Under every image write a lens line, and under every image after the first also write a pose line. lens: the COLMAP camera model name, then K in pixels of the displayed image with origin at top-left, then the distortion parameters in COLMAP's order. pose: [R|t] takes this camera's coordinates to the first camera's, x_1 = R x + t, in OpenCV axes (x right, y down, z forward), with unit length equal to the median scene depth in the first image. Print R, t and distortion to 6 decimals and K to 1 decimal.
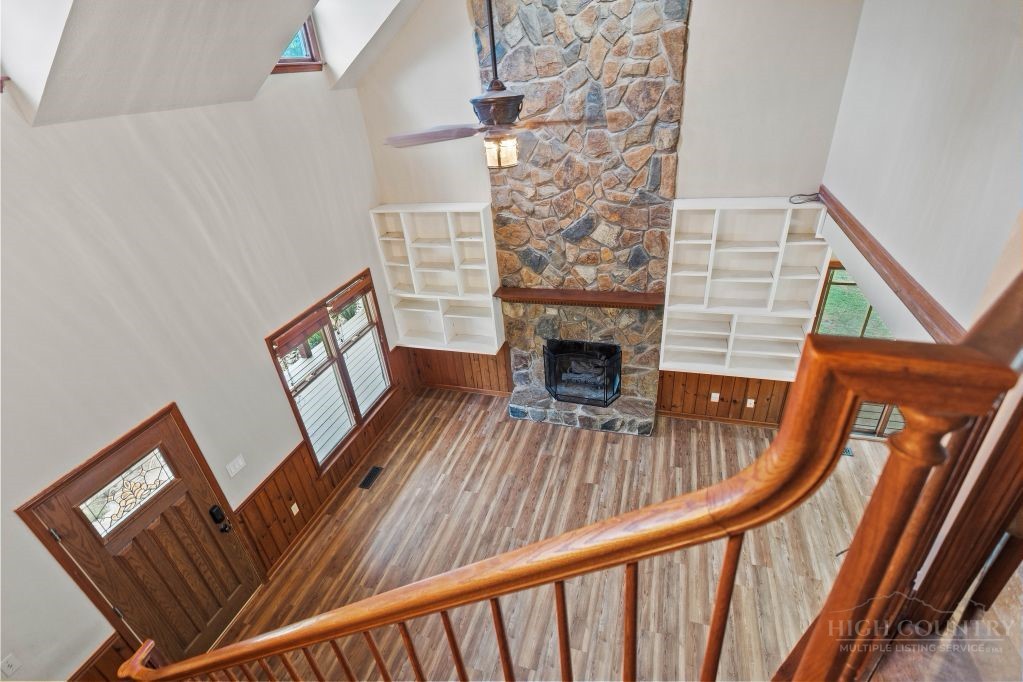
lens RADIAL K [[469.4, 0, 514.5], [0, 469.4, 347.6], [0, 0, 1]] dist [0.013380, 0.000888]
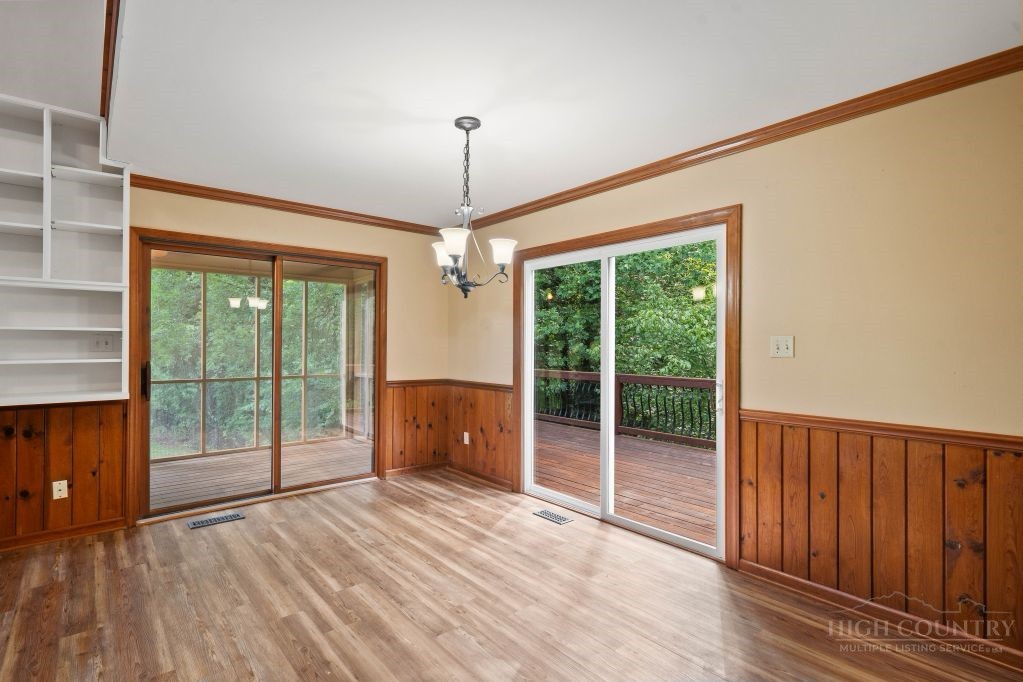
lens RADIAL K [[498.3, 0, 506.4], [0, 498.3, 344.7], [0, 0, 1]] dist [-0.000485, 0.000269]
pose [[0.527292, 0.085859, 0.845335, 0.279945], [0.373719, 0.870048, -0.321483, 0.370496], [-0.763084, 0.485433, 0.426682, 0.280053]]
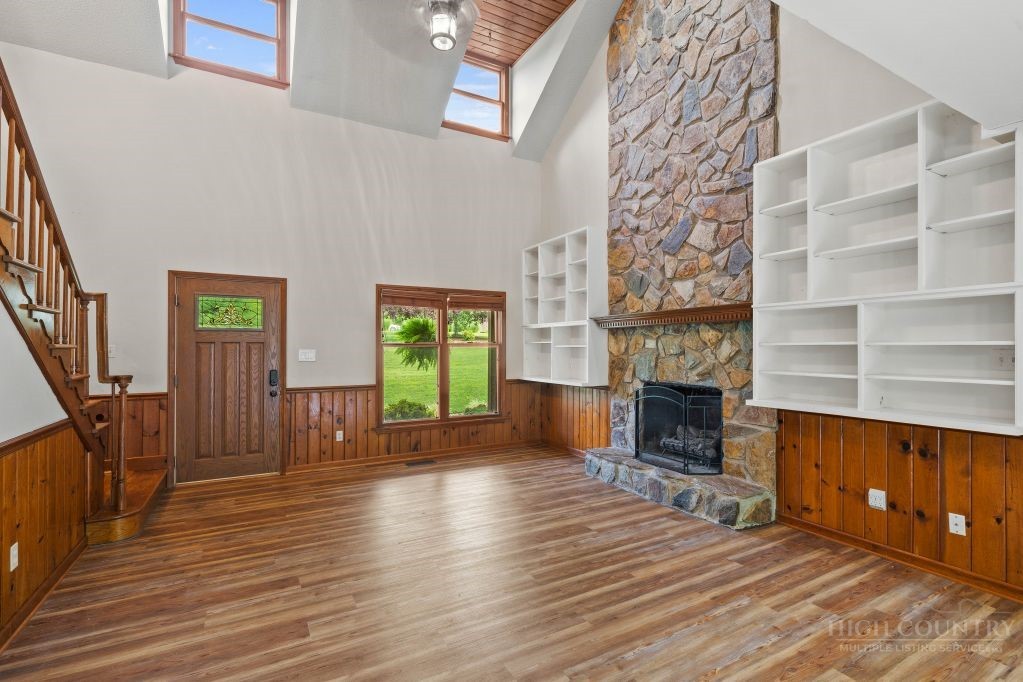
lens RADIAL K [[469.4, 0, 514.5], [0, 469.4, 347.6], [0, 0, 1]] dist [0.013380, 0.000888]
pose [[0.733717, 0.083931, -0.674252, 0.503306], [-0.388025, 0.866365, -0.314401, 0.307491], [0.557760, 0.492308, 0.668234, 0.335151]]
